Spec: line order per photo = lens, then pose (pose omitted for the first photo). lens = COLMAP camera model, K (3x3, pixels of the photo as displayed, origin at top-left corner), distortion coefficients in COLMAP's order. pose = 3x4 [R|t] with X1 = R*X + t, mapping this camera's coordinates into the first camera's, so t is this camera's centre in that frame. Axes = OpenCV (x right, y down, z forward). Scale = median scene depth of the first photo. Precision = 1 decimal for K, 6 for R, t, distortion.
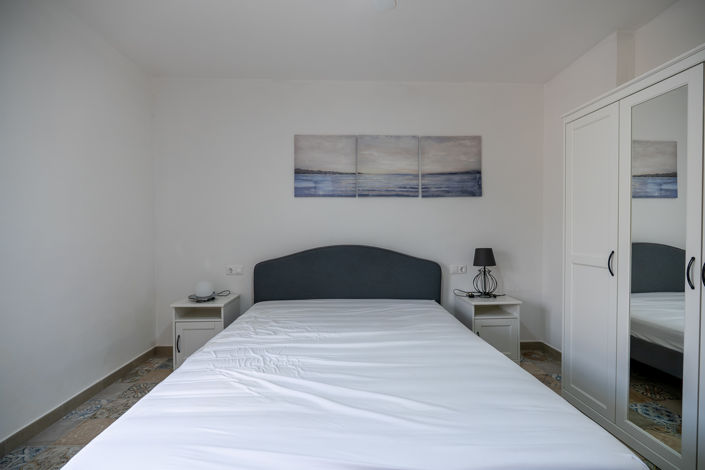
lens RADIAL K [[309.0, 0, 352.0], [0, 309.0, 234.5], [0, 0, 1]] dist [0.000898, 0.000789]
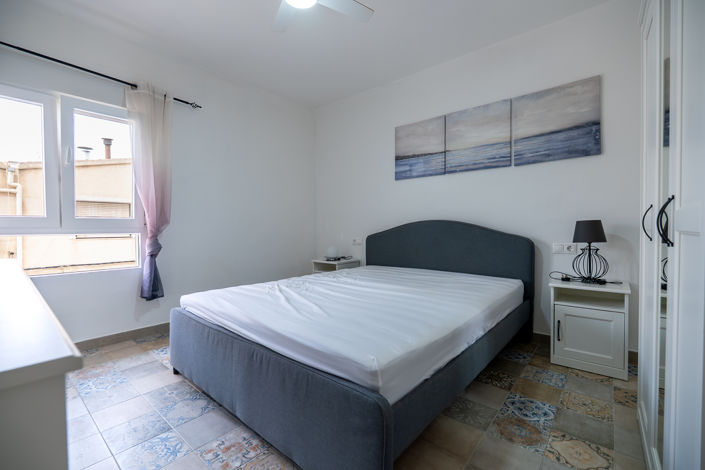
lens RADIAL K [[309.0, 0, 352.4], [0, 309.0, 232.9], [0, 0, 1]] dist [0.000898, 0.000789]
pose [[0.739242, 0.009306, -0.673375, 0.487229], [-0.002793, 0.999938, 0.010753, 0.065980], [0.673434, -0.006069, 0.739223, 0.017773]]
